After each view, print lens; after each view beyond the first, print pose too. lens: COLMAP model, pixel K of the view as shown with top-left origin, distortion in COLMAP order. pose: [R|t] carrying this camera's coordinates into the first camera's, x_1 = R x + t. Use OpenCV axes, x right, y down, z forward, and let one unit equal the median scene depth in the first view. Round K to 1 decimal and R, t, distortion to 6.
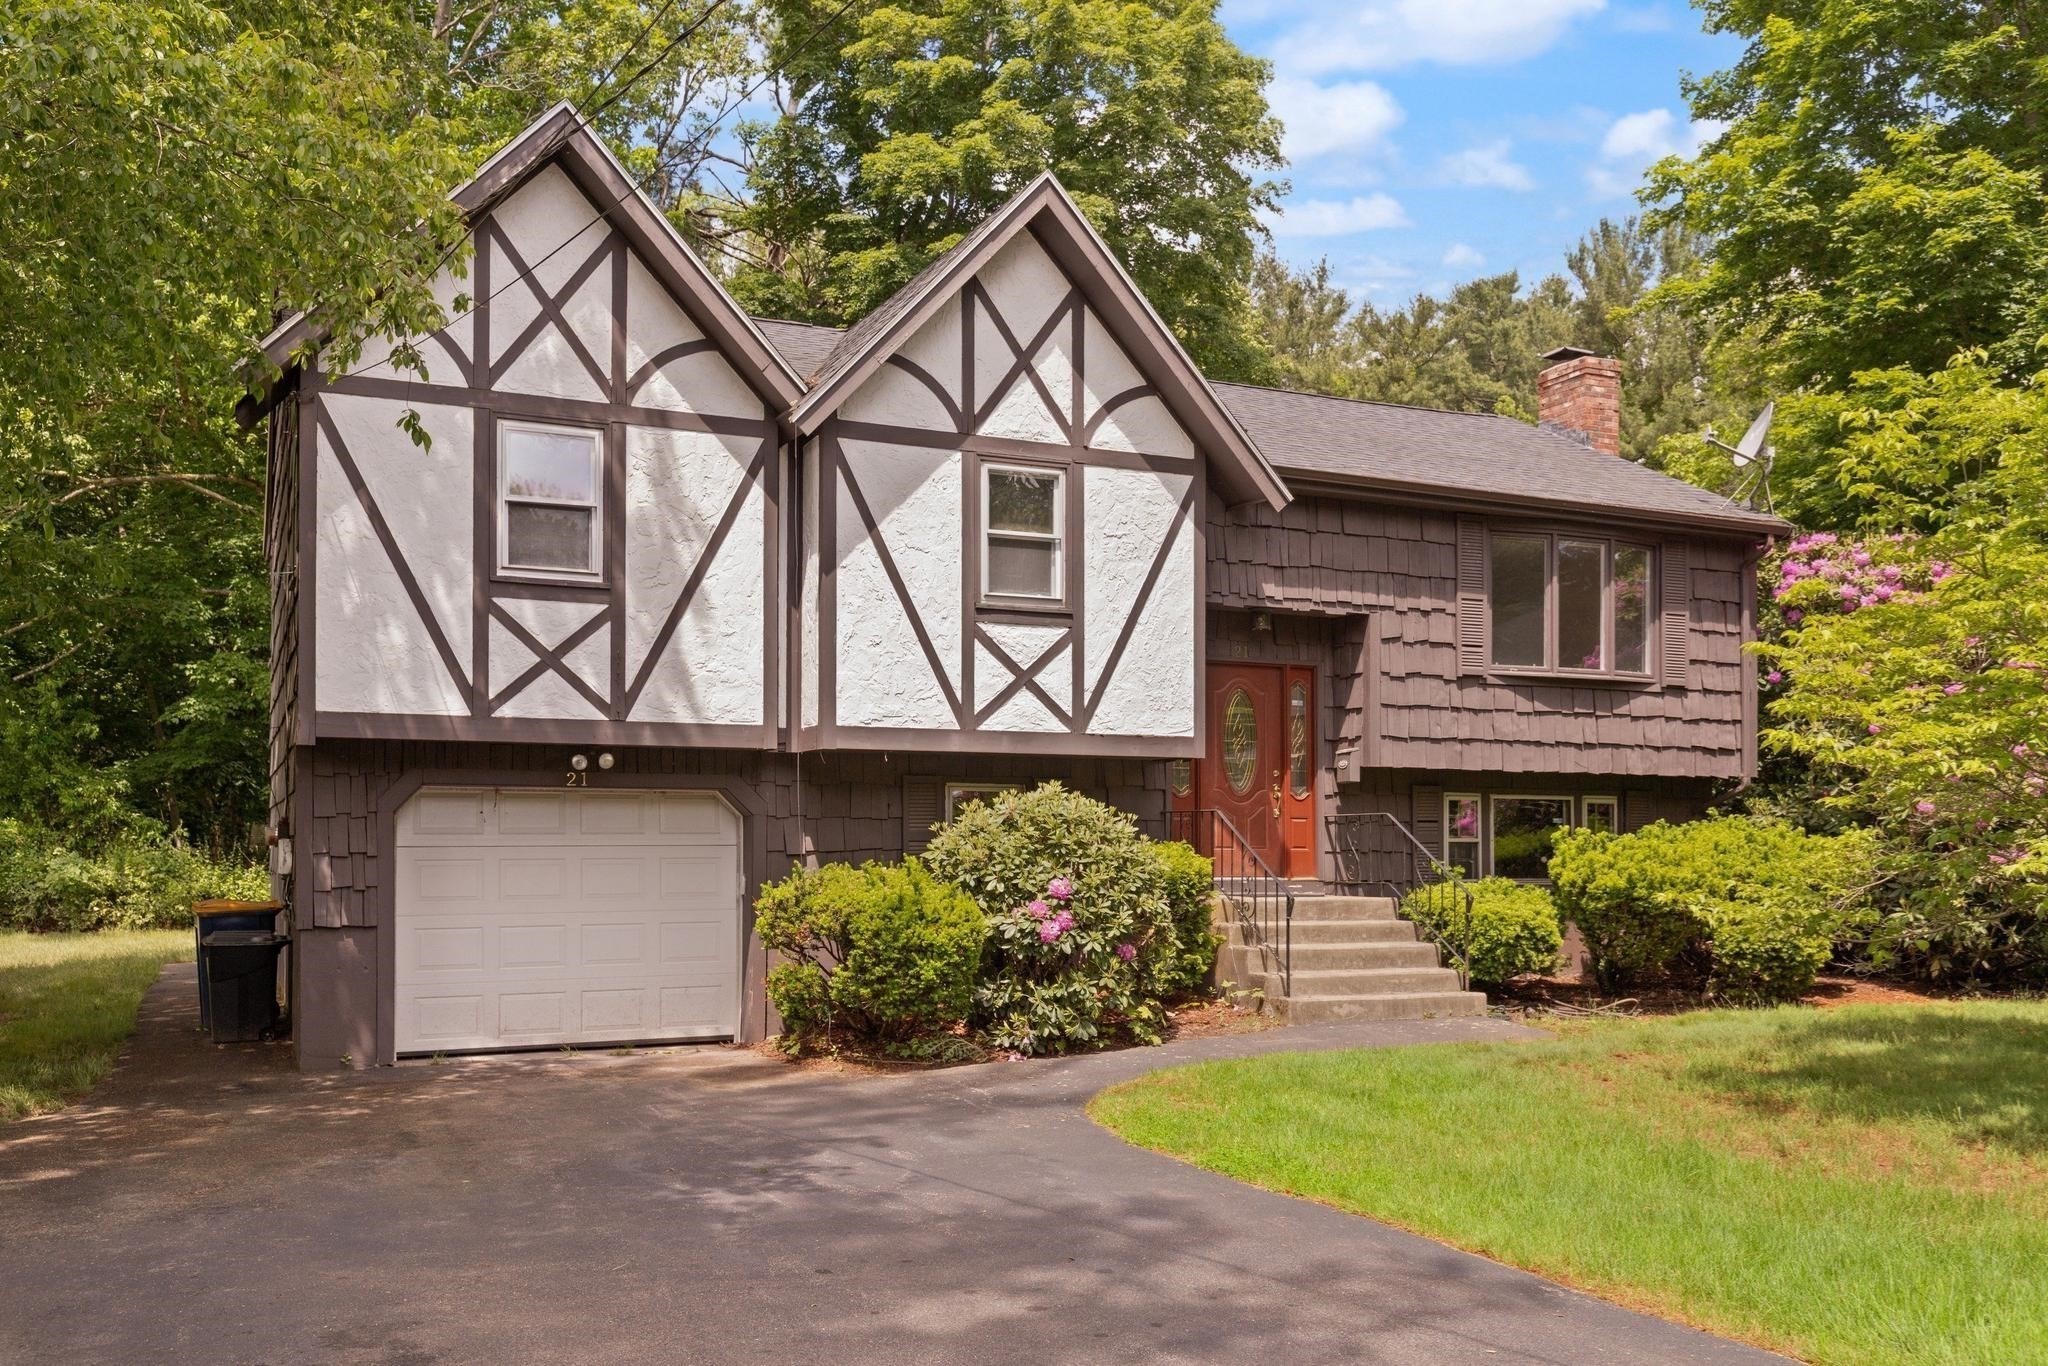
lens RADIAL K [[1758.7, 0, 1024.0], [0, 1758.7, 828.5], [0, 0, 1]] dist [0.001024, -0.005660]
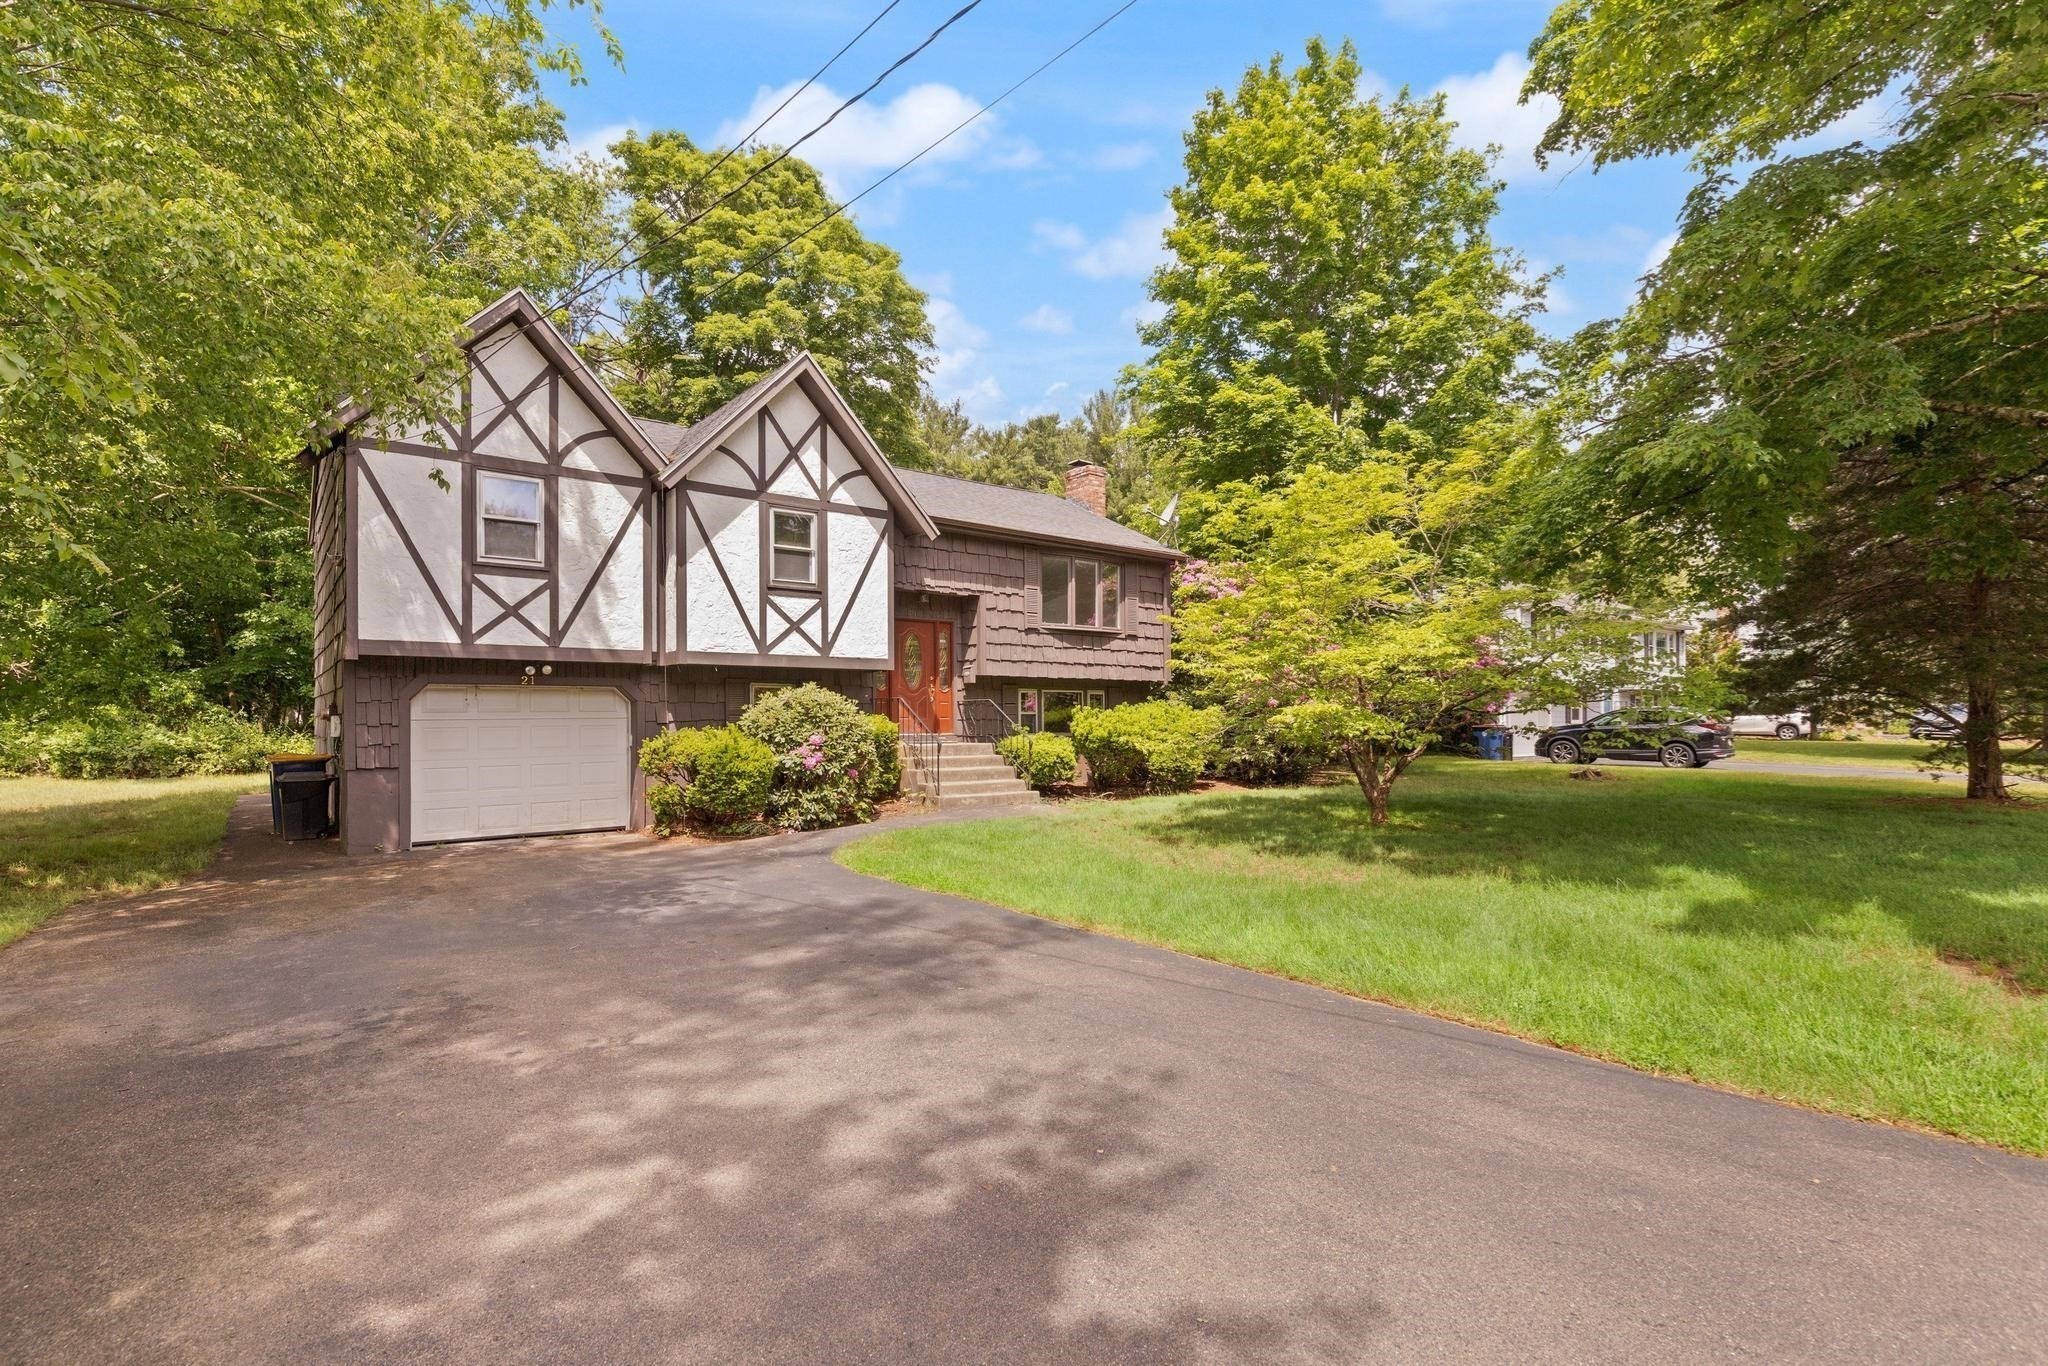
lens RADIAL K [[966.3, 0, 1034.3], [0, 966.3, 713.7], [0, 0, 1]] dist [0.000967, -0.000393]
pose [[0.969838, -0.005530, 0.243689, -0.003594], [0.004206, 0.999973, 0.005951, 0.001009], [-0.243715, -0.004747, 0.969835, -0.038042]]
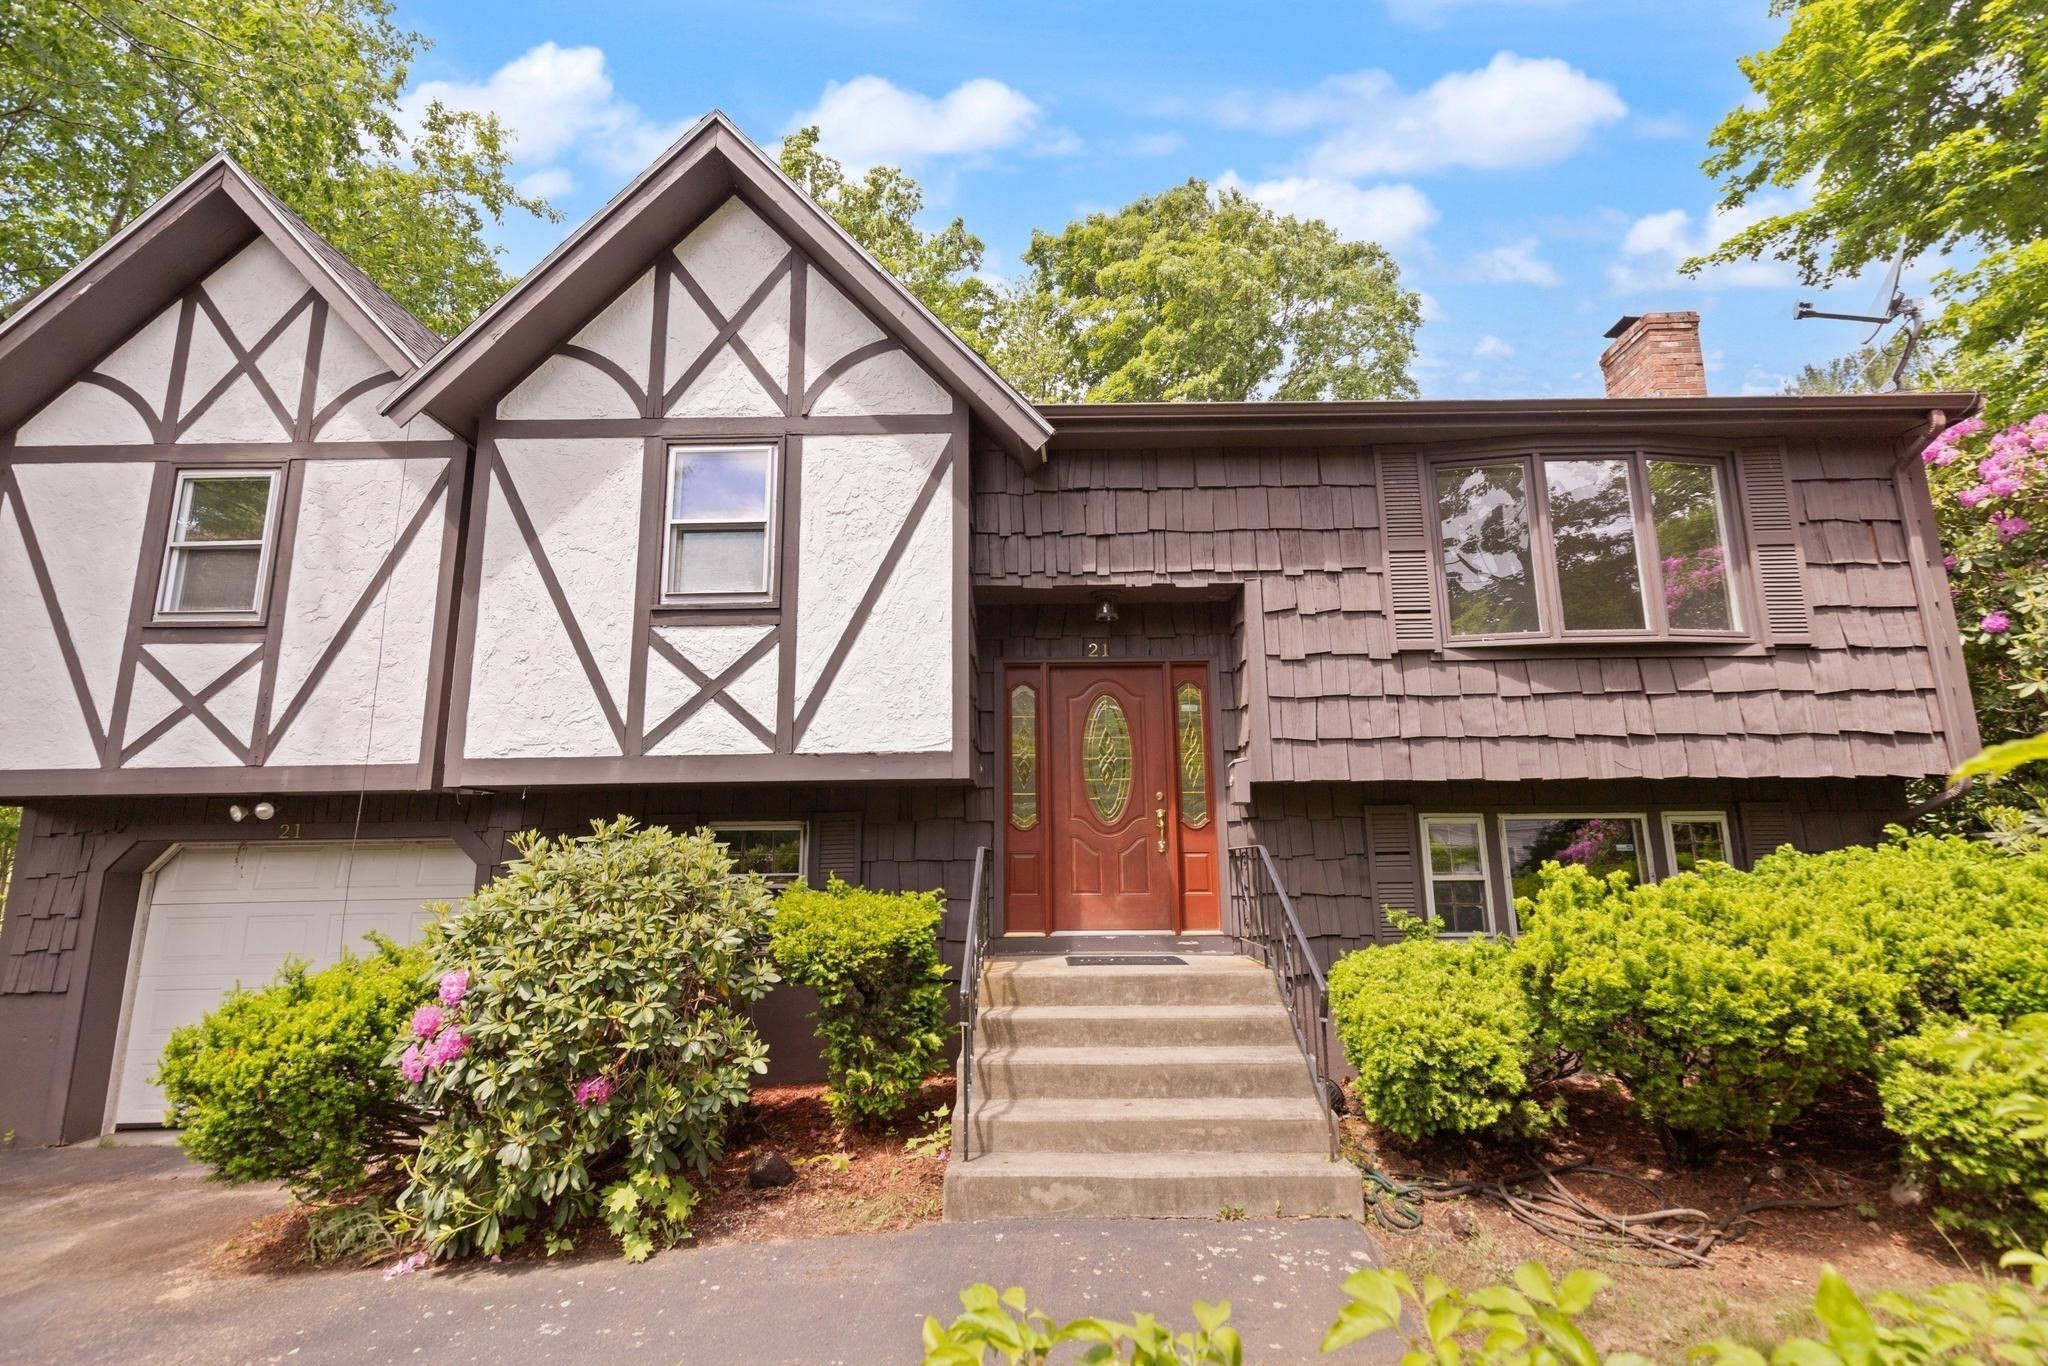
lens RADIAL K [[921.6, 0, 1033.1], [0, 921.6, 688.5], [0, 0, 1]] dist [0.005309, -0.000187]
pose [[0.901389, -0.092826, -0.422944, 0.302477], [0.018525, 0.984124, -0.176511, -0.007619], [0.432615, 0.151270, 0.888798, 0.659357]]
